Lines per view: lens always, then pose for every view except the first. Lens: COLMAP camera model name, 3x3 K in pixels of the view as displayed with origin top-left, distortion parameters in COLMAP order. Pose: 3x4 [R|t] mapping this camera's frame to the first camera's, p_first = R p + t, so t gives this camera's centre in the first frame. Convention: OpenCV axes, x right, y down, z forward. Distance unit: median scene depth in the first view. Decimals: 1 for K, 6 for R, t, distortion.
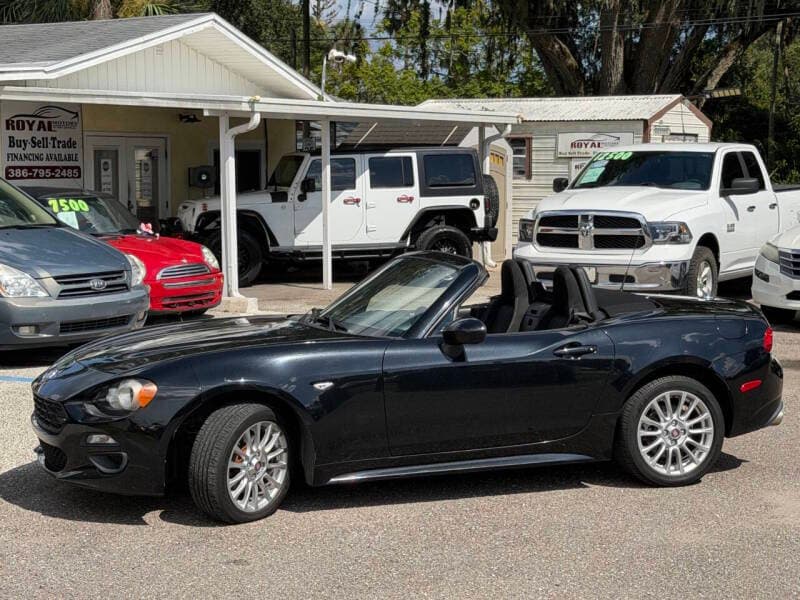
lens RADIAL K [[1719.4, 0, 395.5], [0, 1719.4, 289.2], [0, 0, 1]] dist [0.119550, 0.167975]
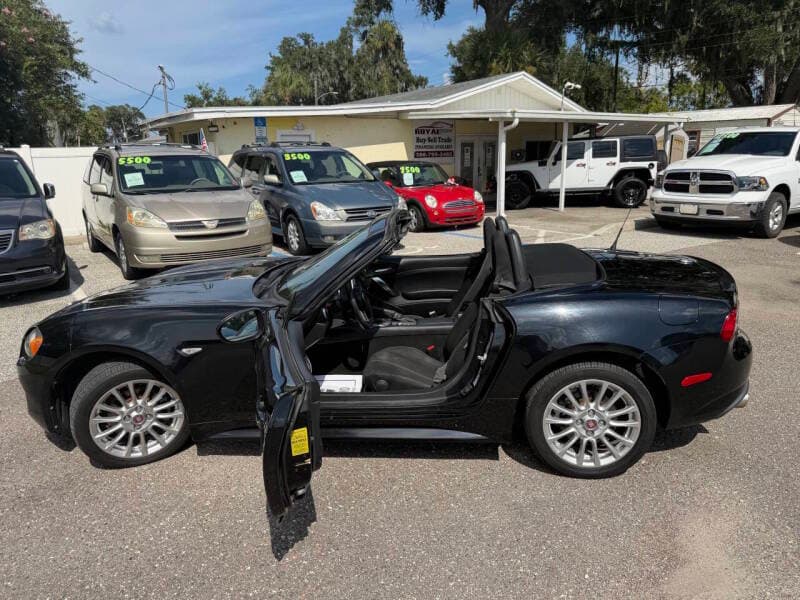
lens RADIAL K [[581.5, 0, 400.0], [0, 581.5, 300.0], [0, 0, 1]] dist [0.124835, -0.220578]
pose [[0.904526, 0.087148, -0.417418, 0.096119], [-0.014857, 0.984740, 0.173398, -0.015925], [0.426159, -0.150642, 0.892018, 0.342235]]
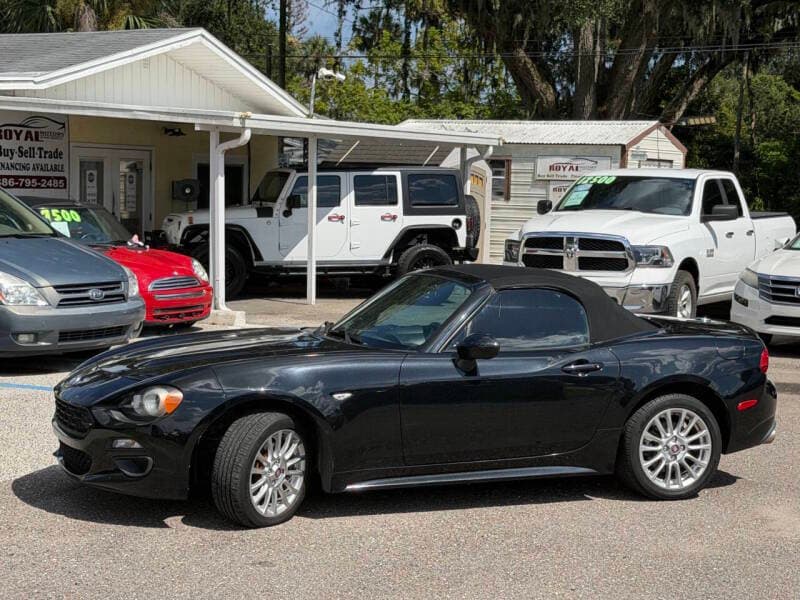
lens RADIAL K [[1722.0, 0, 417.4], [0, 1722.0, 302.0], [0, 0, 1]] dist [0.126657, 0.169897]
pose [[0.999079, 0.021750, 0.037000, -0.016649], [-0.021631, 0.999759, -0.003631, 0.000996], [-0.037070, 0.002827, 0.999309, -0.017730]]
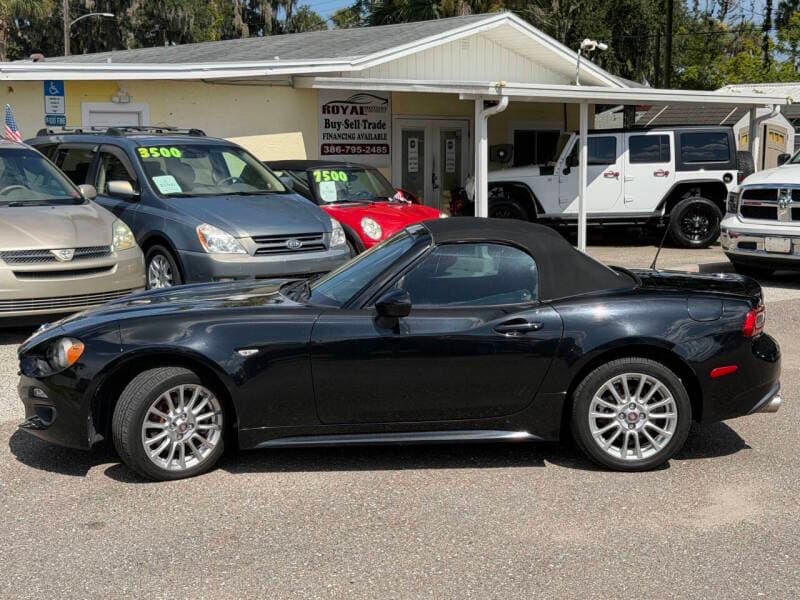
lens RADIAL K [[1347.9, 0, 400.0], [0, 1347.9, 300.0], [0, 0, 1]] dist [0.147529, 0.051727]
pose [[0.954580, 0.037607, -0.295572, 0.127956], [-0.025488, 0.998673, 0.044749, -0.005991], [0.296863, -0.035183, 0.954272, 0.120241]]
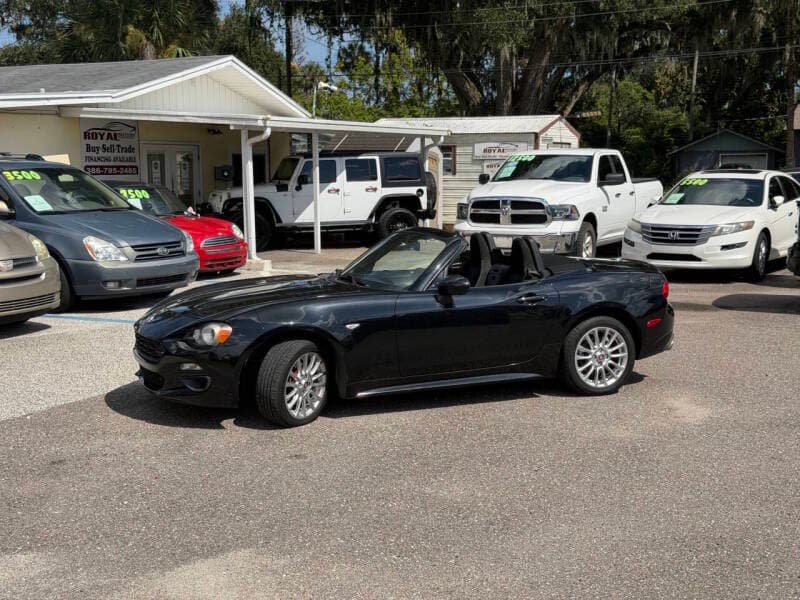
lens RADIAL K [[1186.1, 0, 400.0], [0, 1186.1, 300.0], [0, 0, 1]] dist [0.144286, -0.033457]
pose [[0.998762, -0.007453, 0.049188, -0.023112], [0.005447, 0.999153, 0.040789, -0.001401], [-0.049450, -0.040471, 0.997956, 0.025512]]
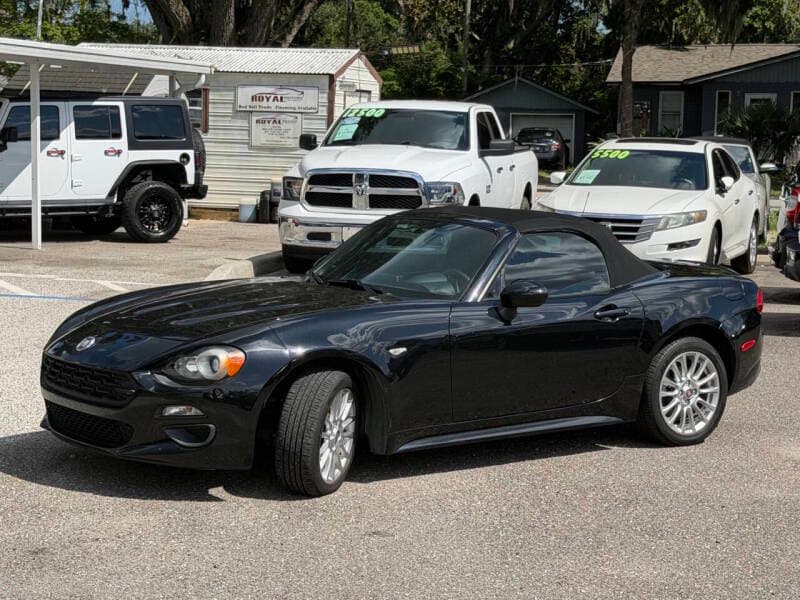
lens RADIAL K [[1819.0, 0, 416.3], [0, 1819.0, 310.5], [0, 0, 1]] dist [0.143205, 0.231596]
pose [[0.955910, -0.006254, 0.293593, -0.151636], [-0.003552, 0.999454, 0.032856, -0.000013], [-0.293638, -0.032450, 0.955366, 0.010642]]
